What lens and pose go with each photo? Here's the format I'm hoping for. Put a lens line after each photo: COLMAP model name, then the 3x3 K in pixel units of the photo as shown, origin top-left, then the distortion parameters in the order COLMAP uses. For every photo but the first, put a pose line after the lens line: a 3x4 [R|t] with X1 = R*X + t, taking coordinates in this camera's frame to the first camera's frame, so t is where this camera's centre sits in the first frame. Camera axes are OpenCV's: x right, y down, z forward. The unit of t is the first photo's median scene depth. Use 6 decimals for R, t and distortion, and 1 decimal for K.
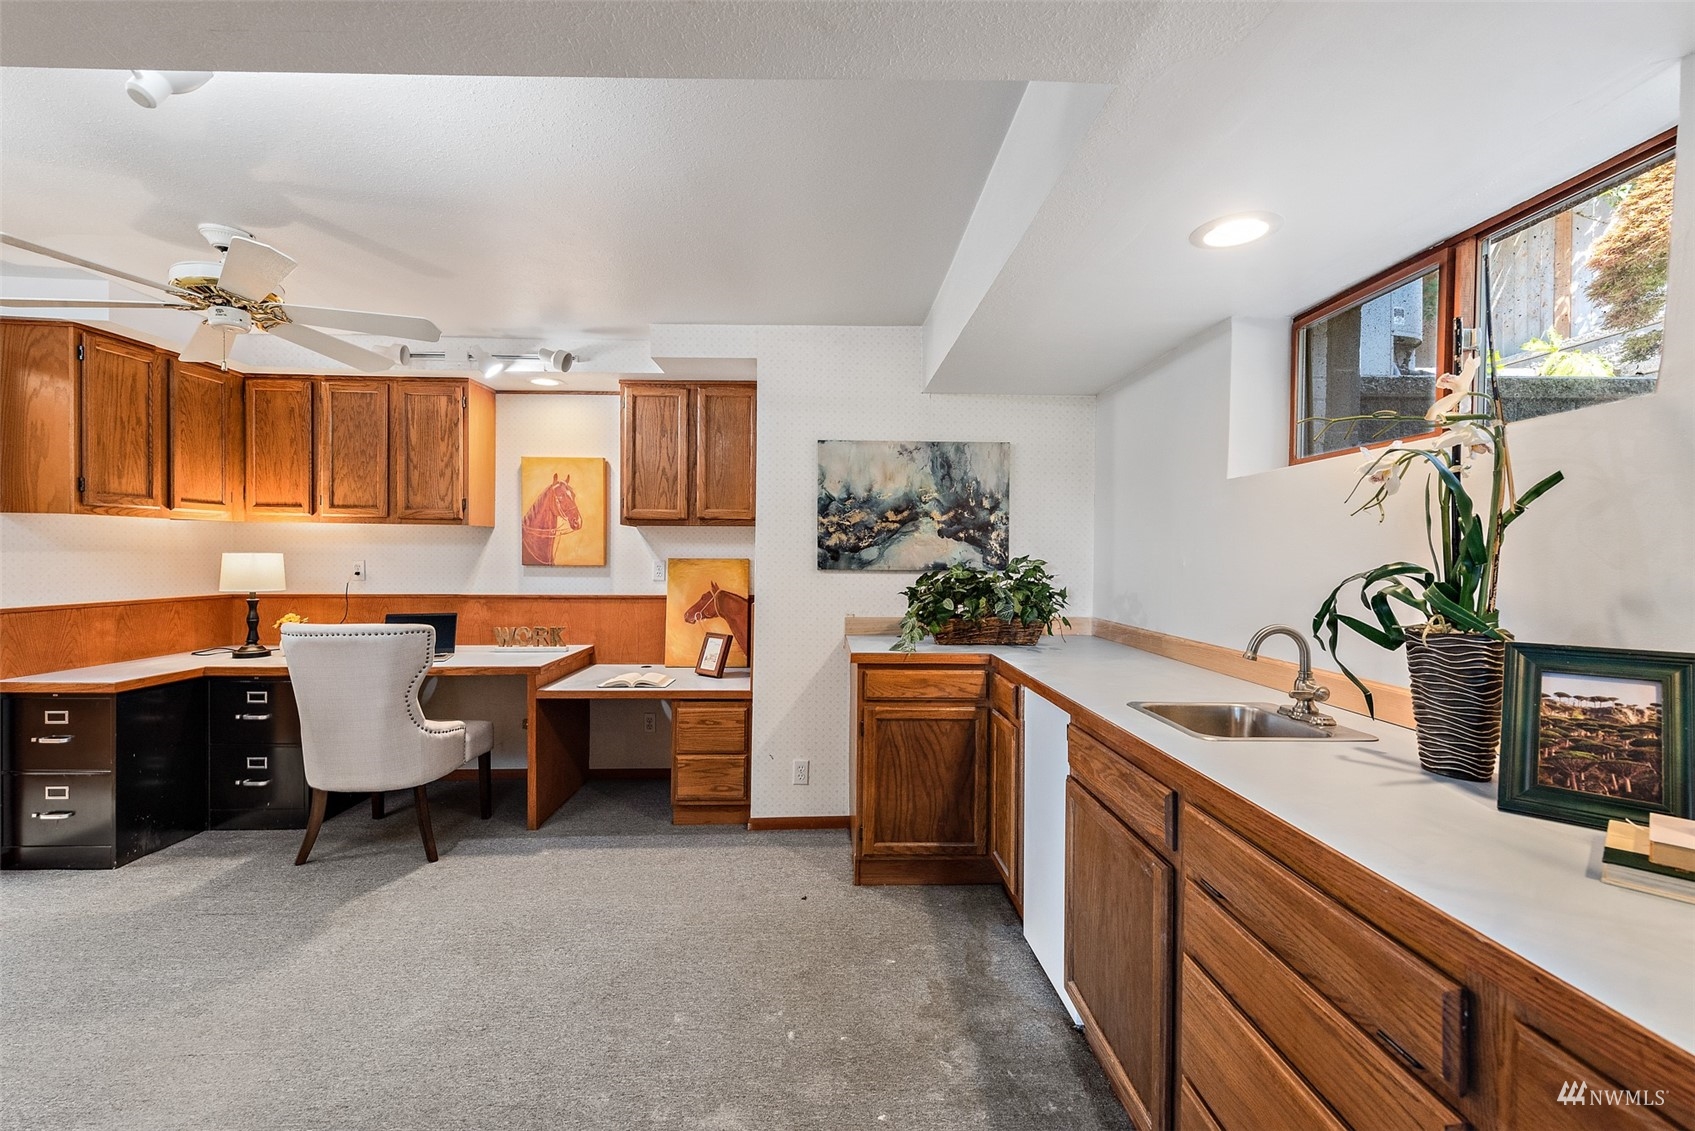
lens RADIAL K [[711.5, 0, 846.1], [0, 711.5, 563.5], [0, 0, 1]] dist [0.001357, -0.000186]
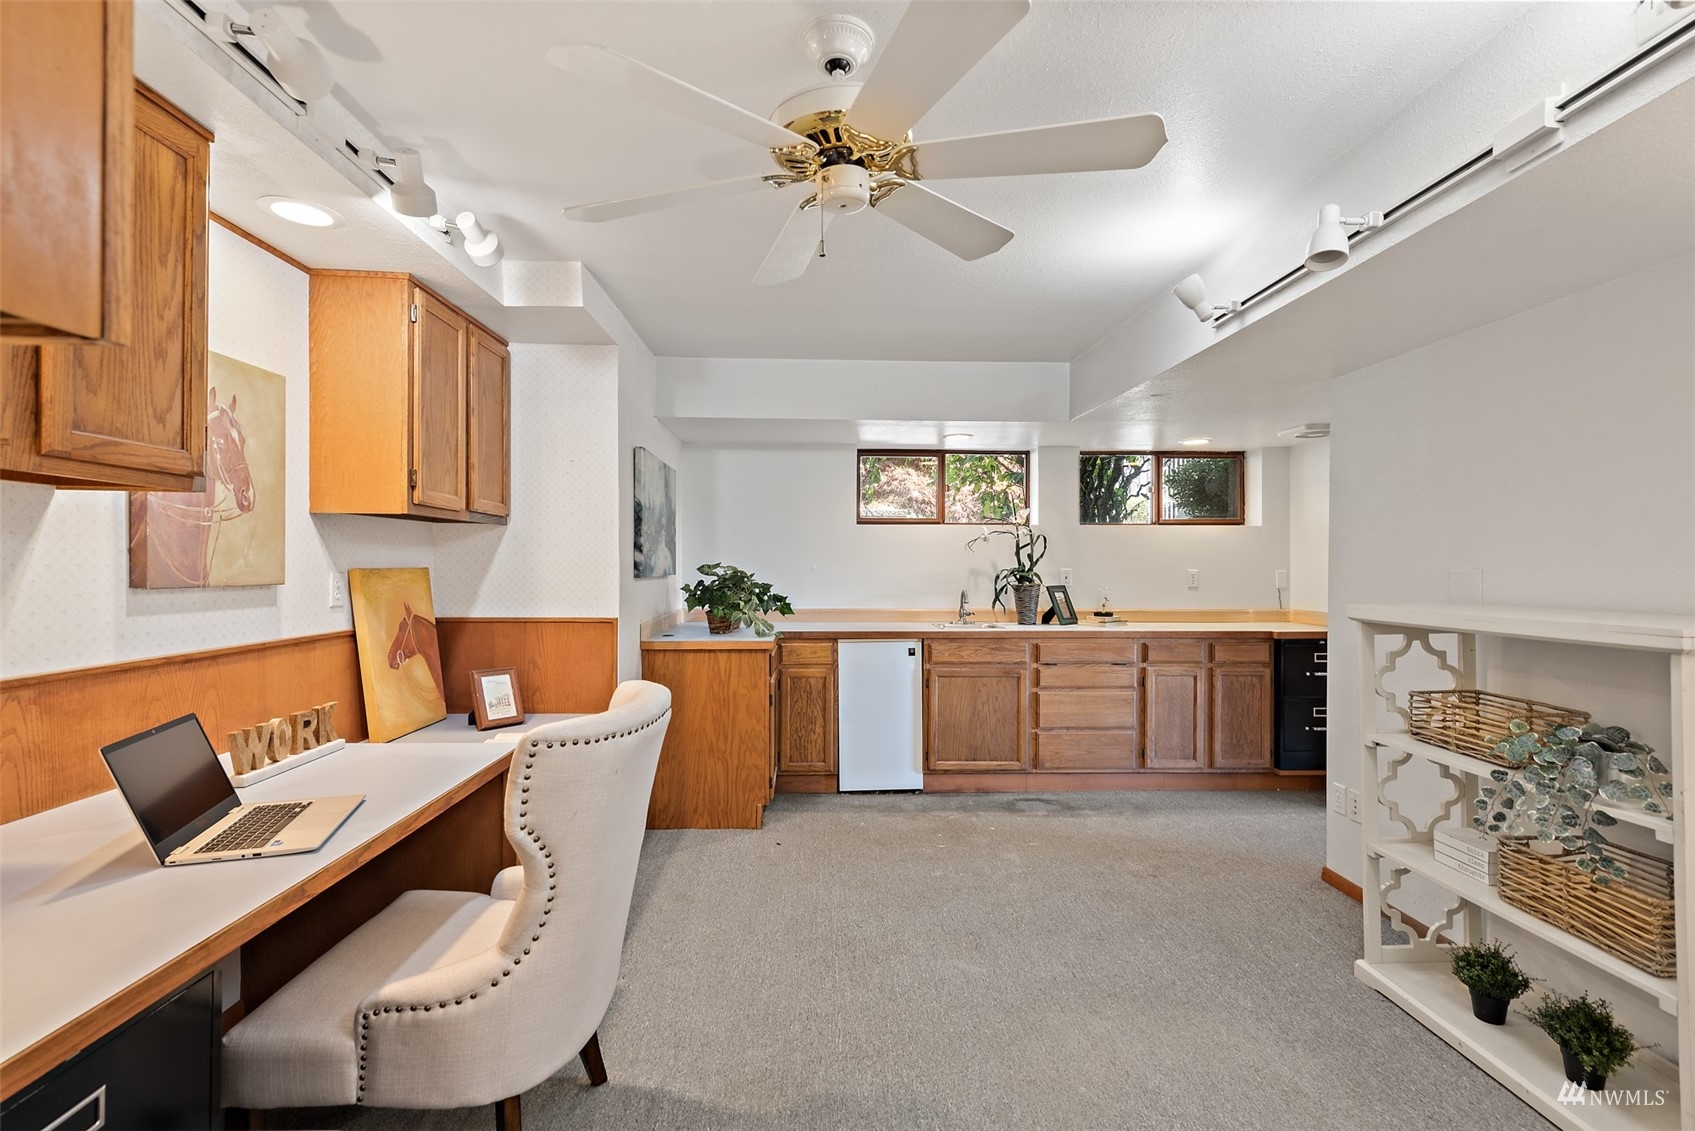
lens RADIAL K [[762.9, 0, 847.3], [0, 762.9, 562.7], [0, 0, 1]] dist [0.001390, 0.000053]
pose [[-0.011007, -0.007294, 0.999913, -0.906552], [0.010551, 0.999917, 0.007410, -0.012432], [-0.999884, 0.010631, -0.010929, 0.595773]]
